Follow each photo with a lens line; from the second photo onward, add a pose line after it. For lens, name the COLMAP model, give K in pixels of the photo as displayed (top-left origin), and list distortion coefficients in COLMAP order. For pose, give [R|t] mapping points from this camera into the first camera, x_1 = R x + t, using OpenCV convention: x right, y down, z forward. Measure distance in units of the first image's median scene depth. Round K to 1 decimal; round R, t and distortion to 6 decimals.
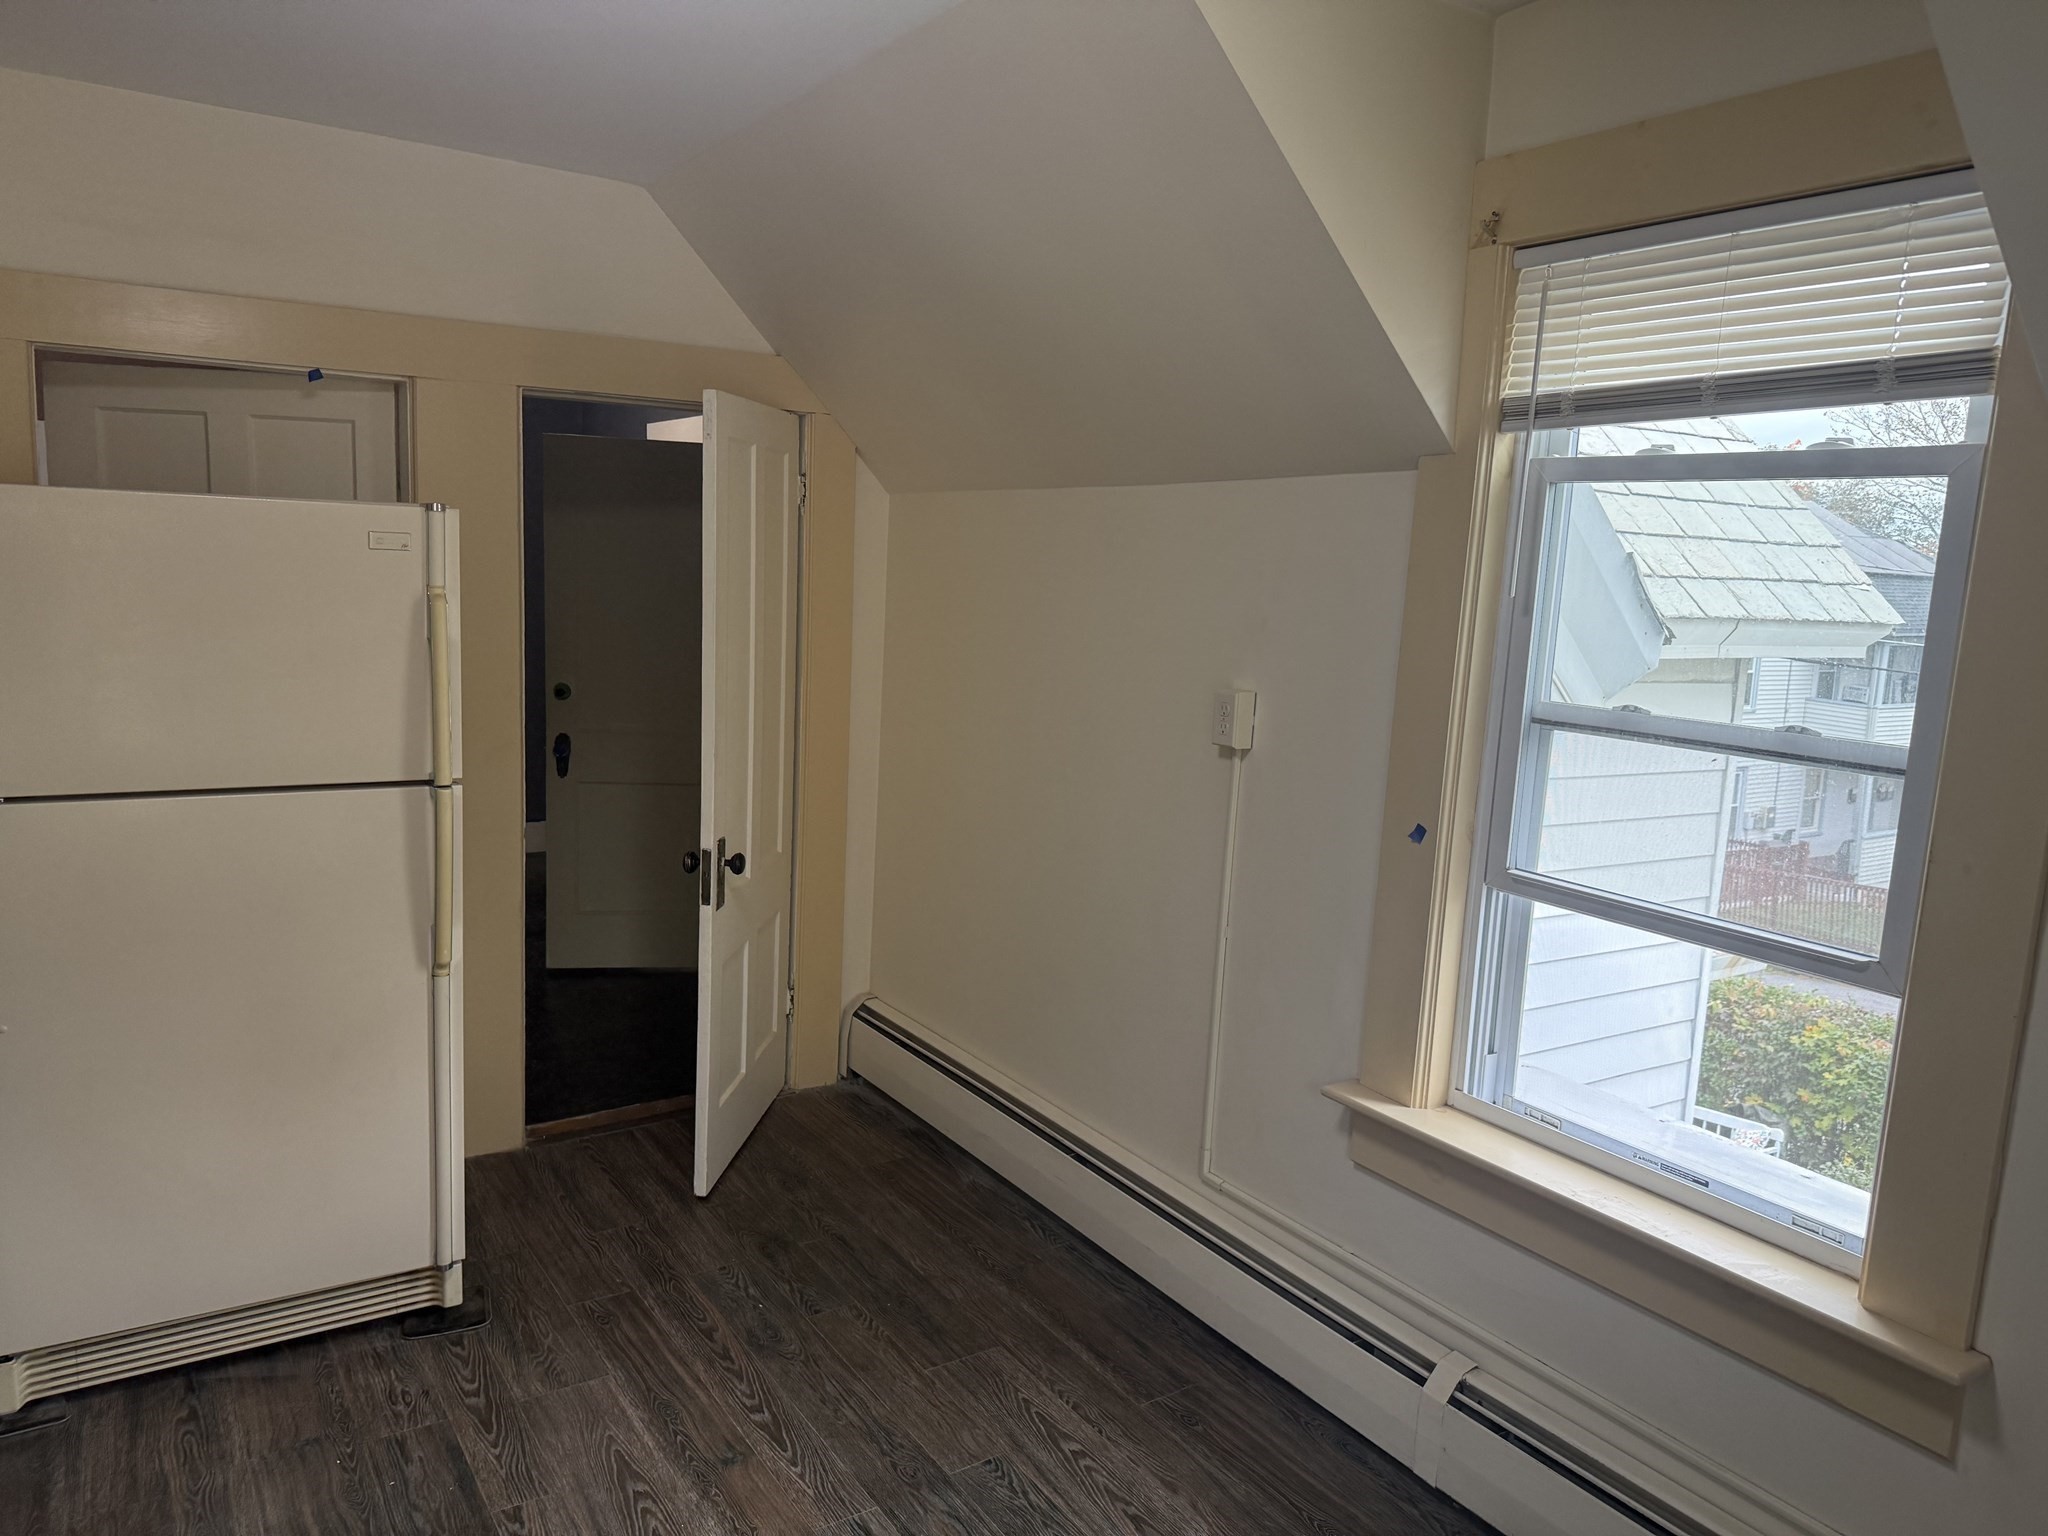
lens RADIAL K [[1441.7, 0, 988.6], [0, 1441.7, 763.4], [0, 0, 1]] dist [0.001987, -0.001952]
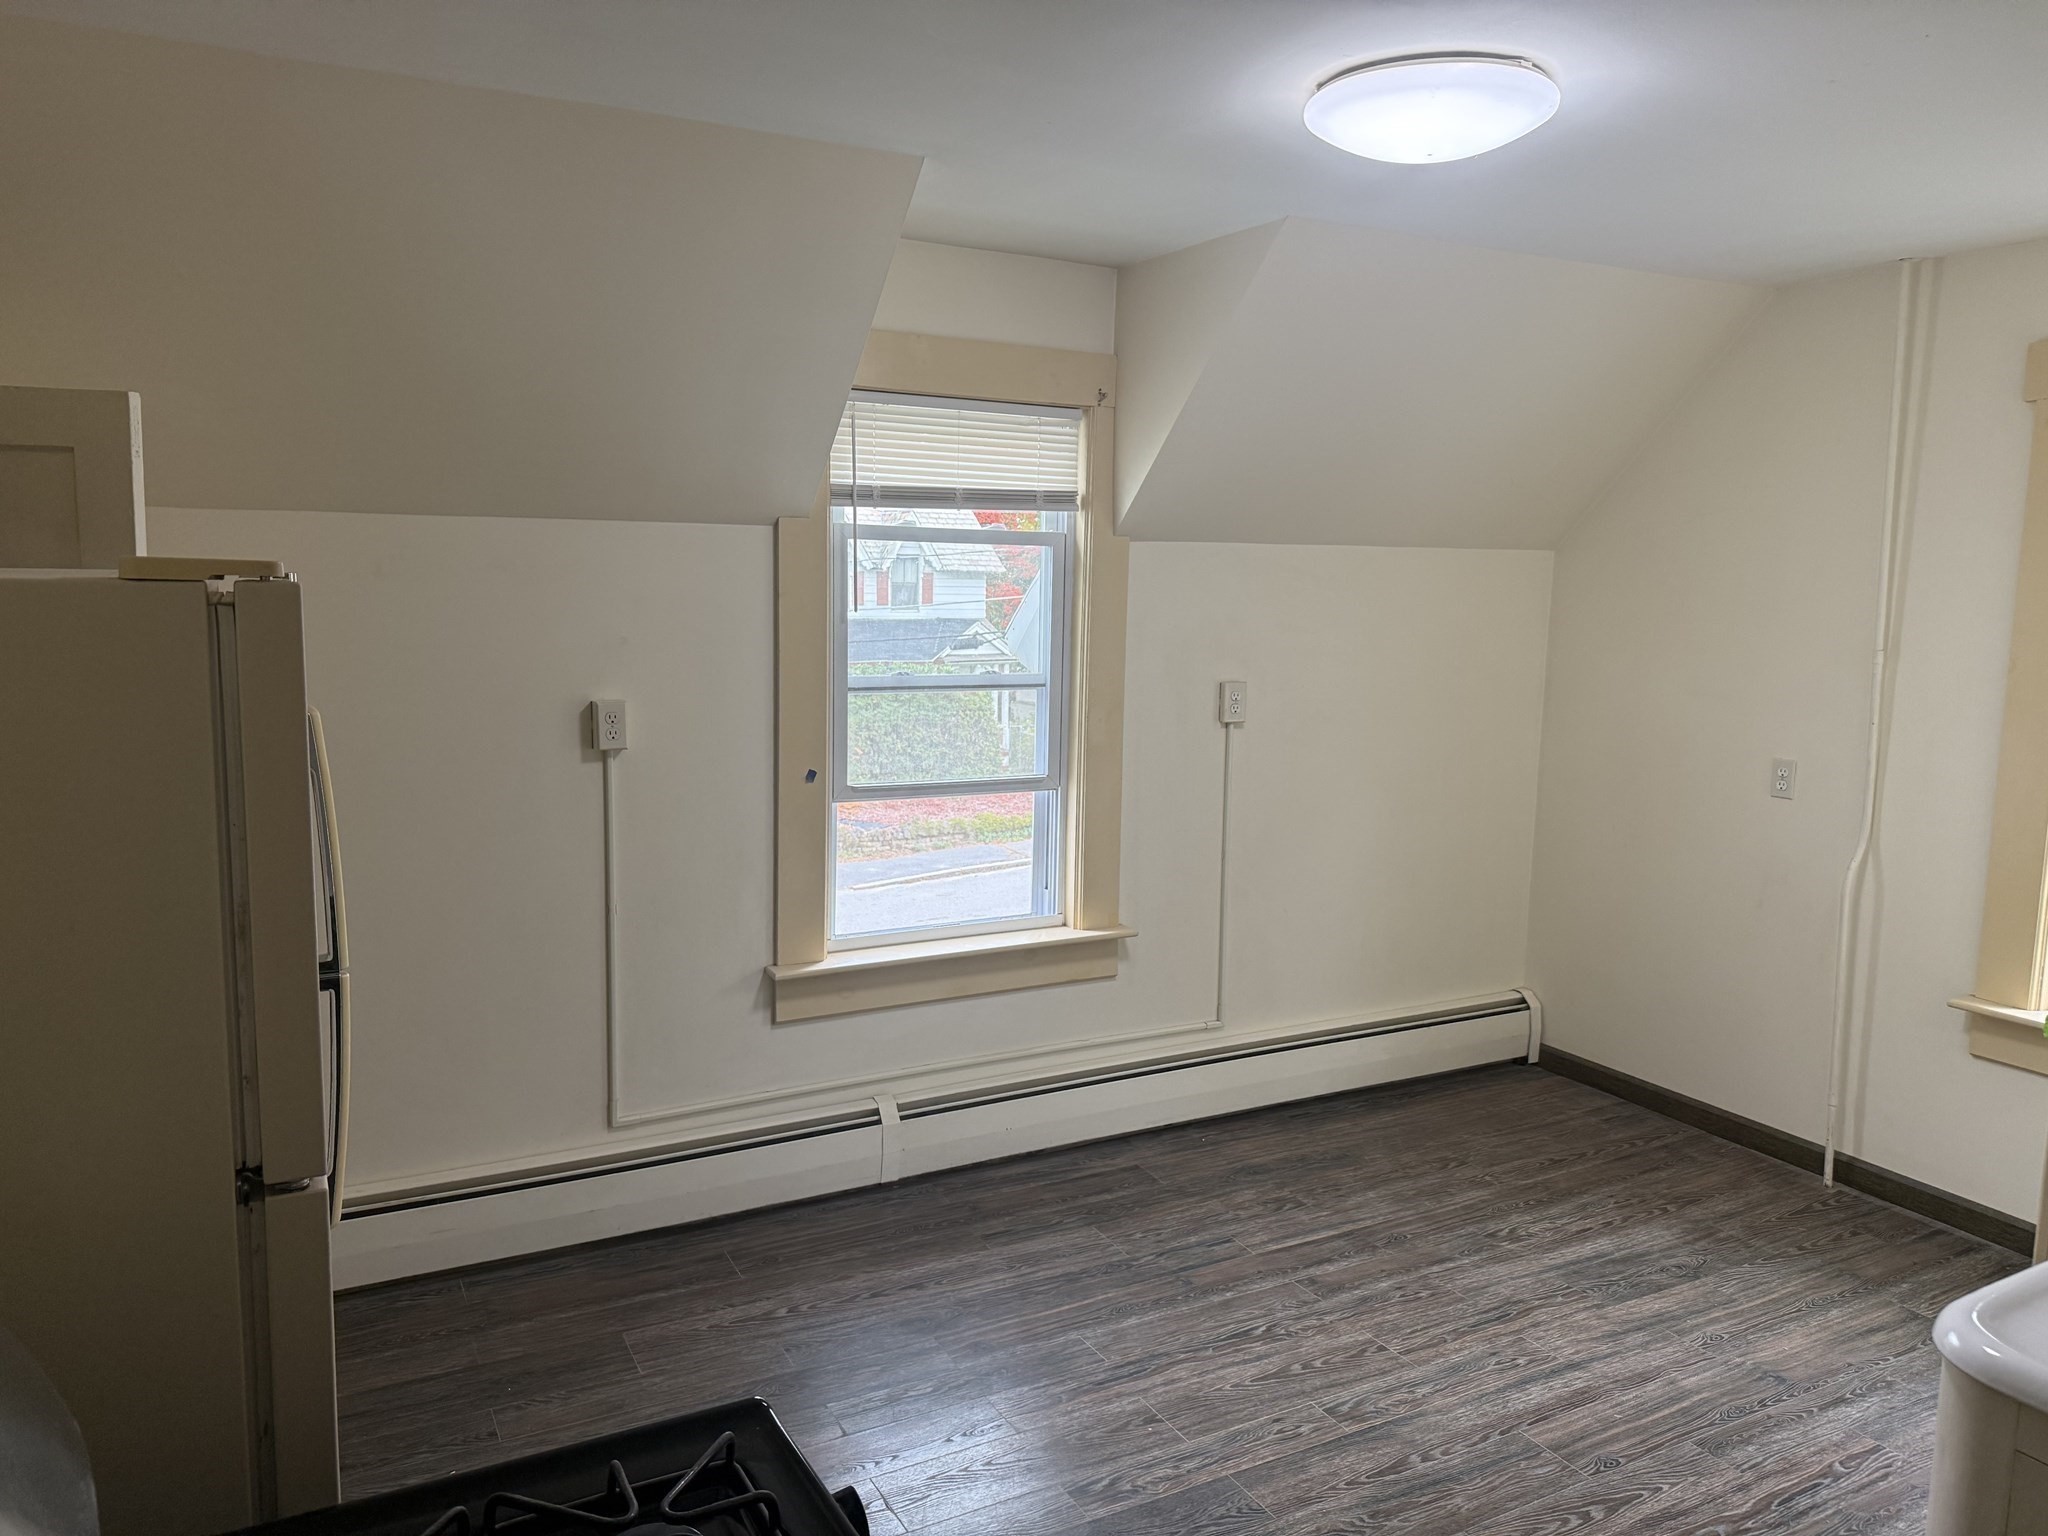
lens RADIAL K [[1426.6, 0, 1024.0], [0, 1426.6, 768.0], [0, 0, 1]] dist [0.028667, -0.016386]
pose [[0.054381, -0.154708, 0.986462, -1.179464], [0.125393, 0.981162, 0.146965, -0.152490], [-0.990616, 0.115703, 0.072756, 0.717786]]
